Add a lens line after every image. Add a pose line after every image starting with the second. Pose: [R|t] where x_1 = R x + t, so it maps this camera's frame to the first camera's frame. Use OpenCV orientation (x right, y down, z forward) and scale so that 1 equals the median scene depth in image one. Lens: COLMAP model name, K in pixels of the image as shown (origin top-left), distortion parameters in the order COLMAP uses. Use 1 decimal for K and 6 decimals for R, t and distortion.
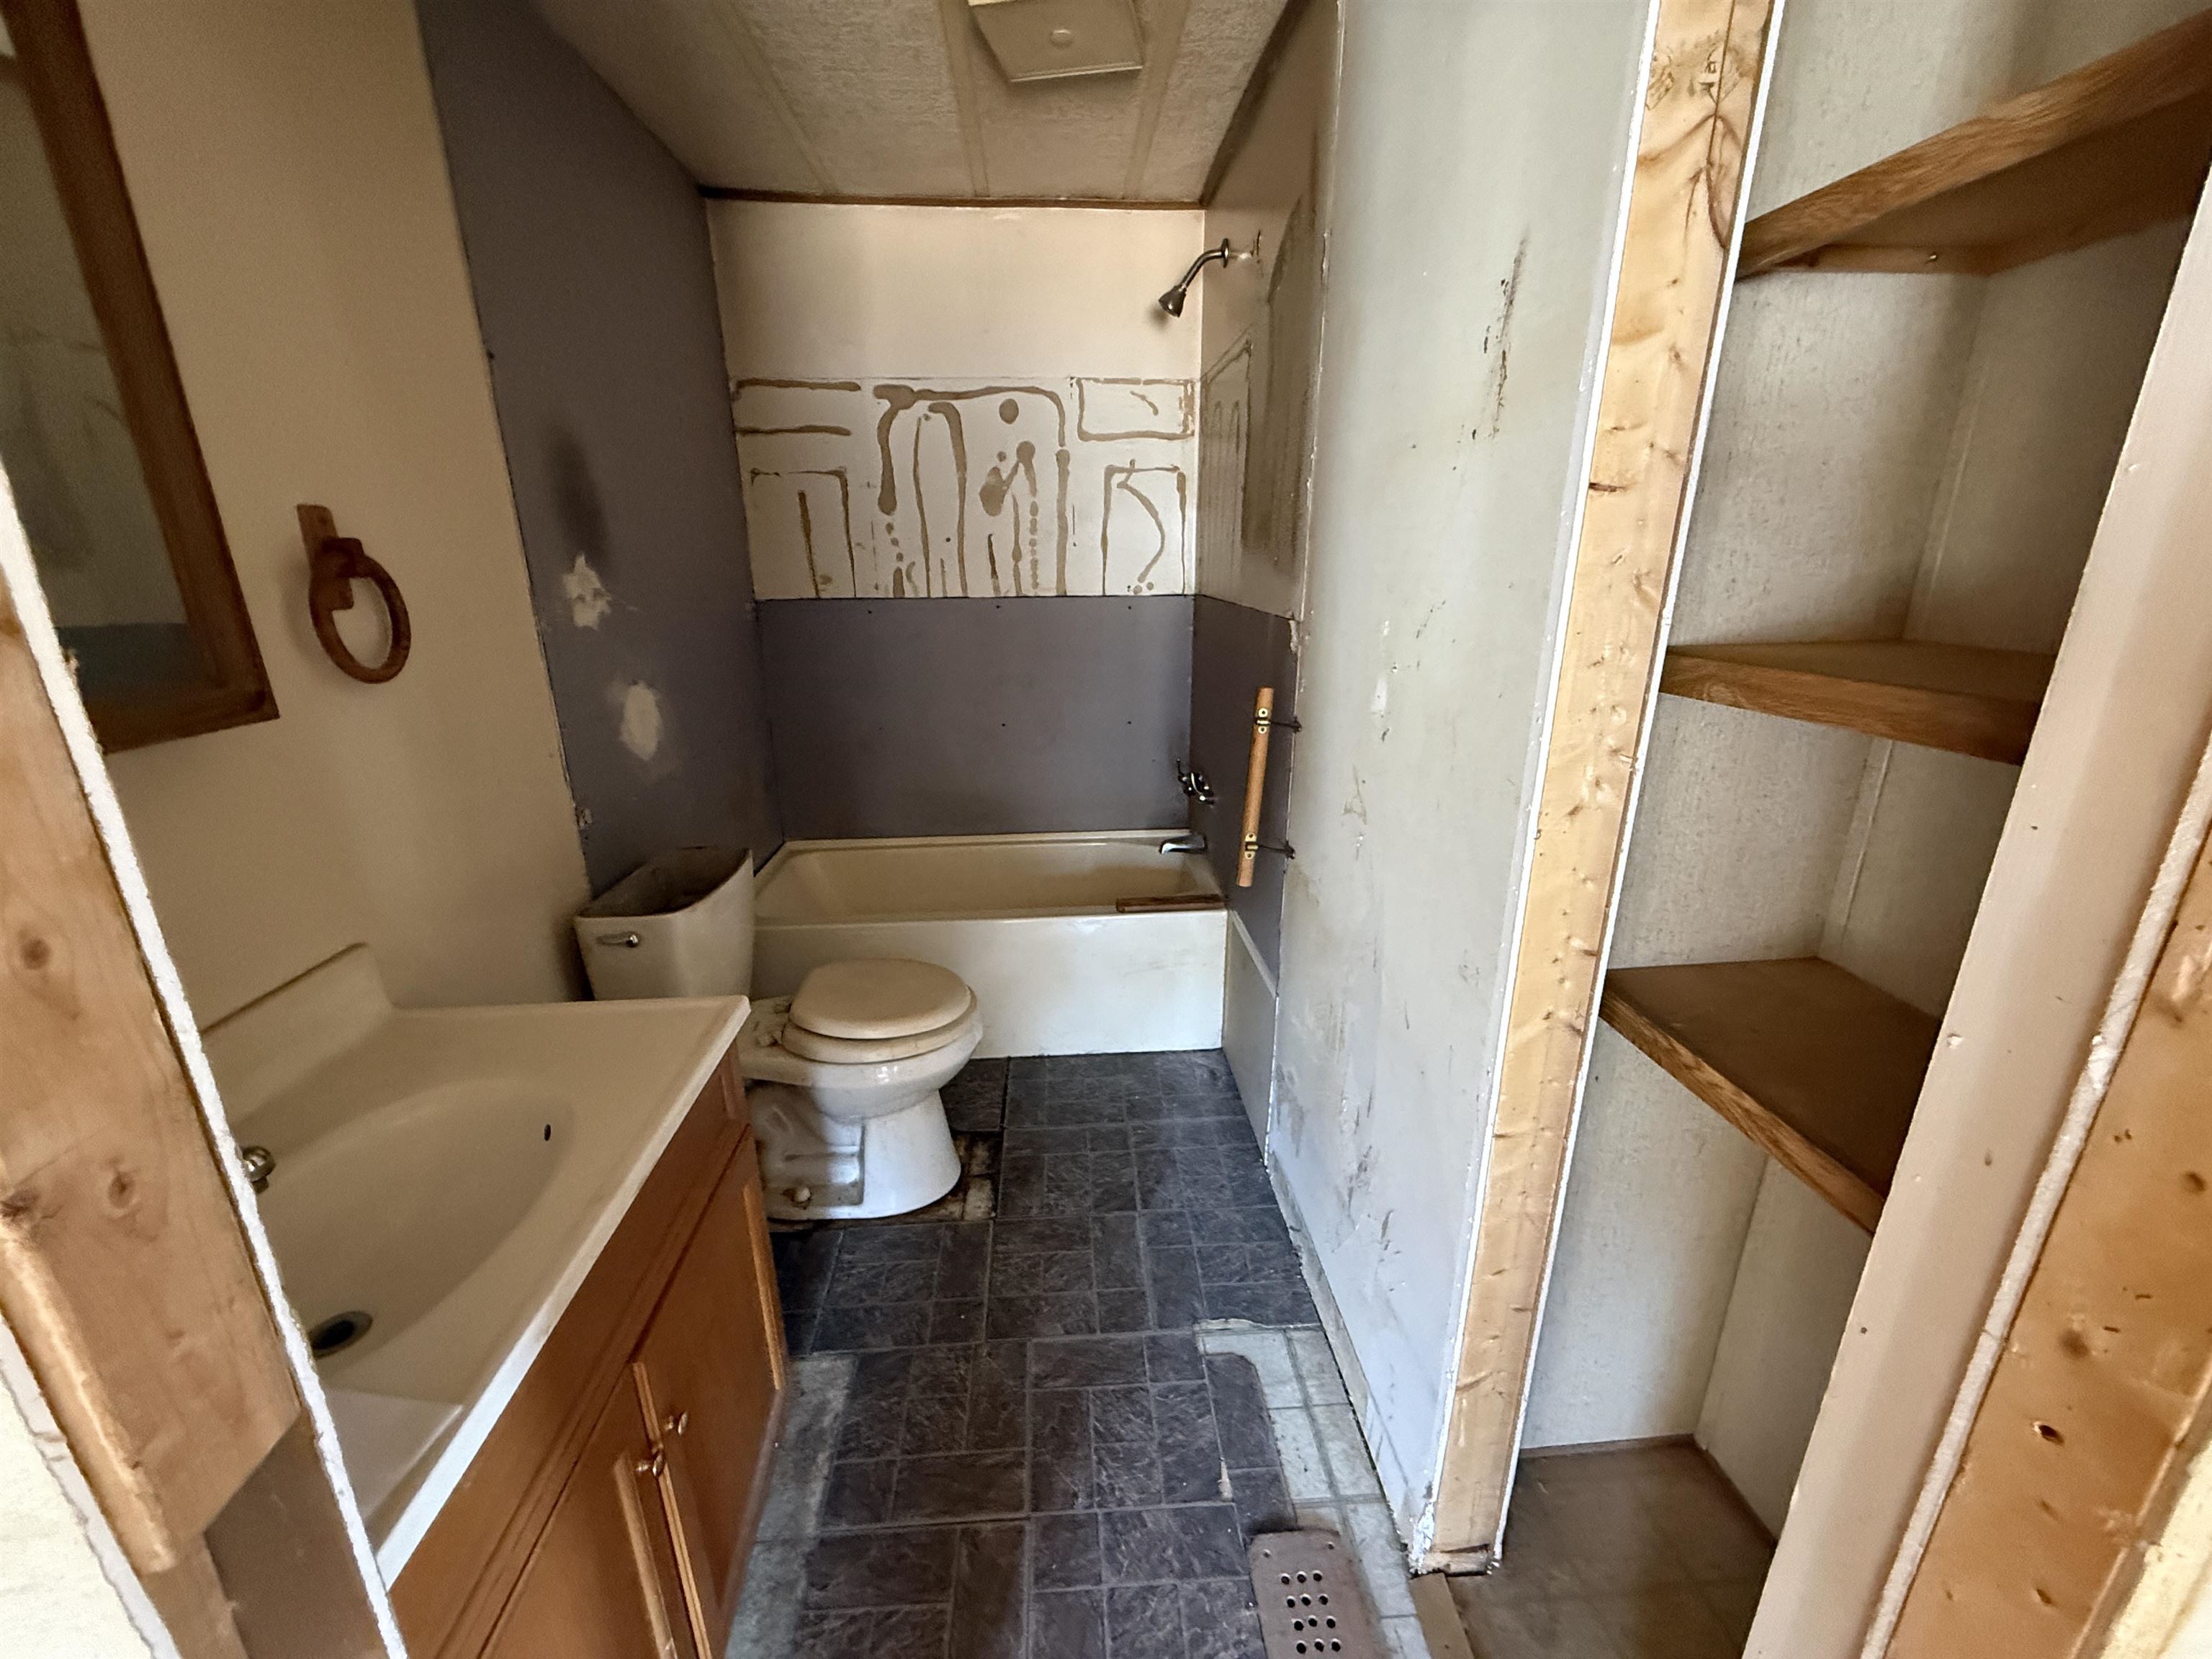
lens RADIAL K [[877.4, 0, 1104.2], [0, 877.4, 826.5], [0, 0, 1]] dist [-0.000852, -0.000386]
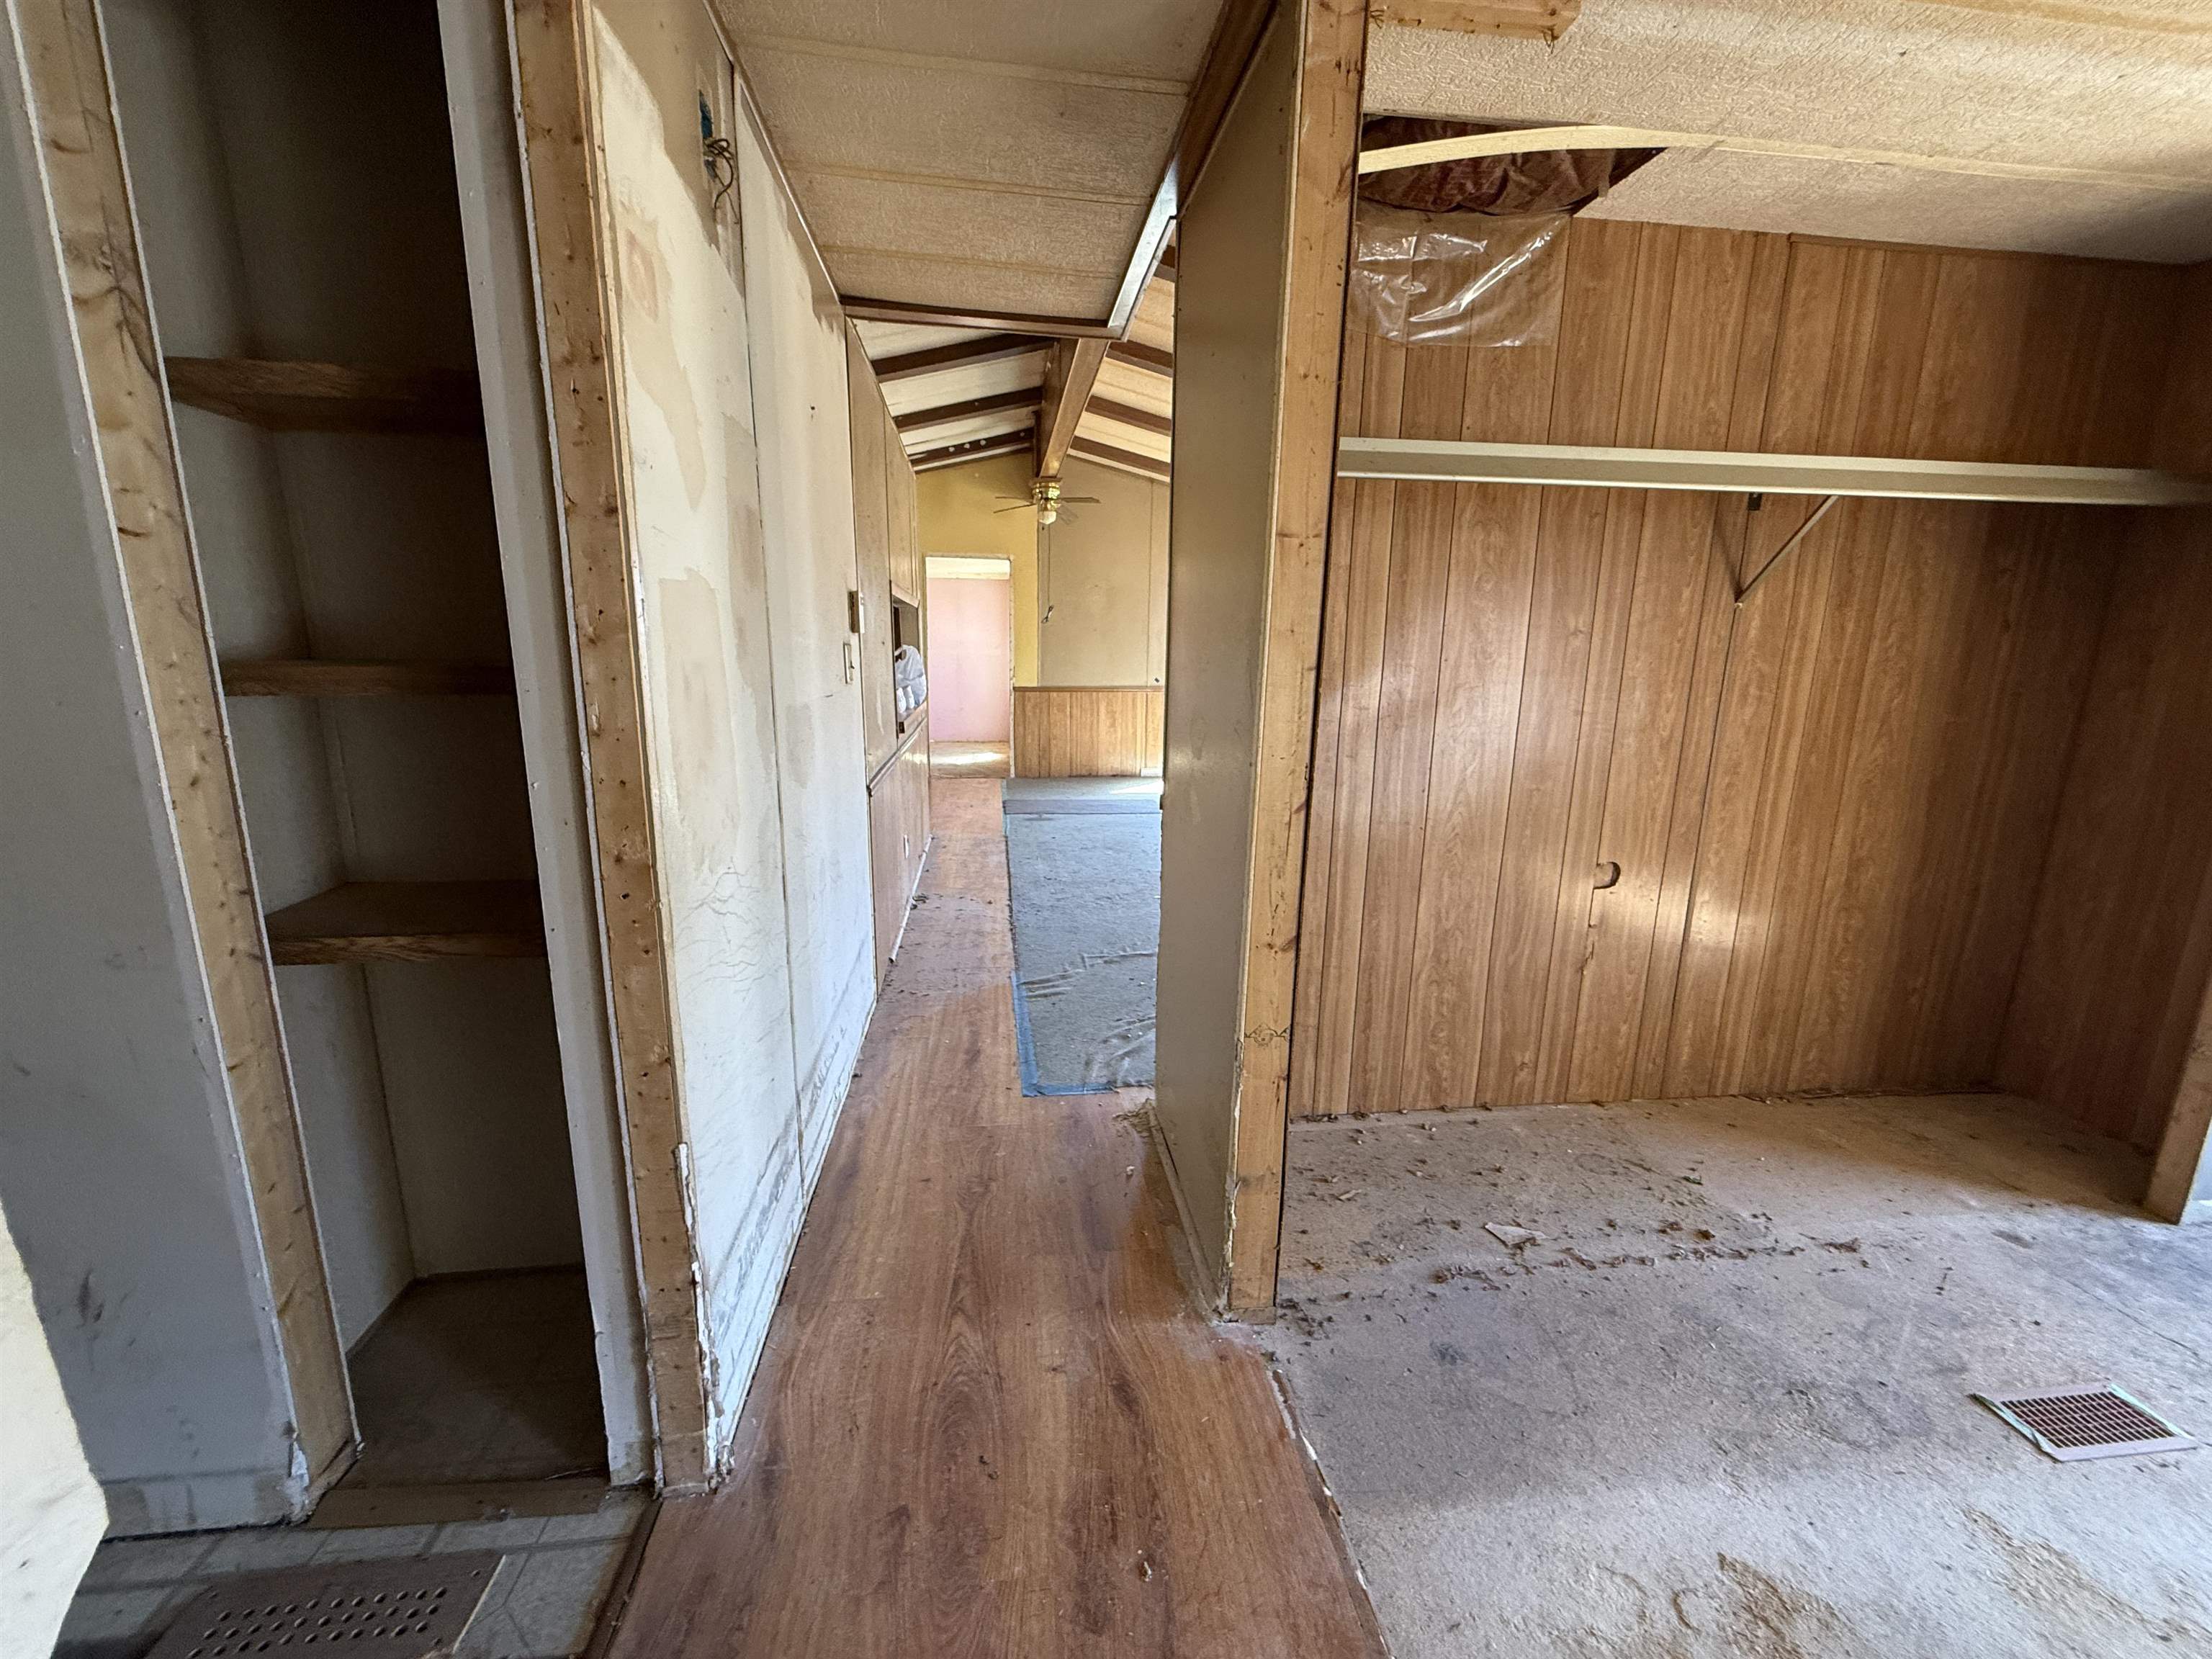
lens RADIAL K [[877.4, 0, 1103.5], [0, 877.4, 829.4], [0, 0, 1]] dist [-0.000852, -0.000386]
pose [[-0.054563, -0.195323, 0.979220, -0.816501], [0.286019, 0.936529, 0.202745, 0.170363], [-0.956669, 0.291138, 0.004767, -0.259903]]
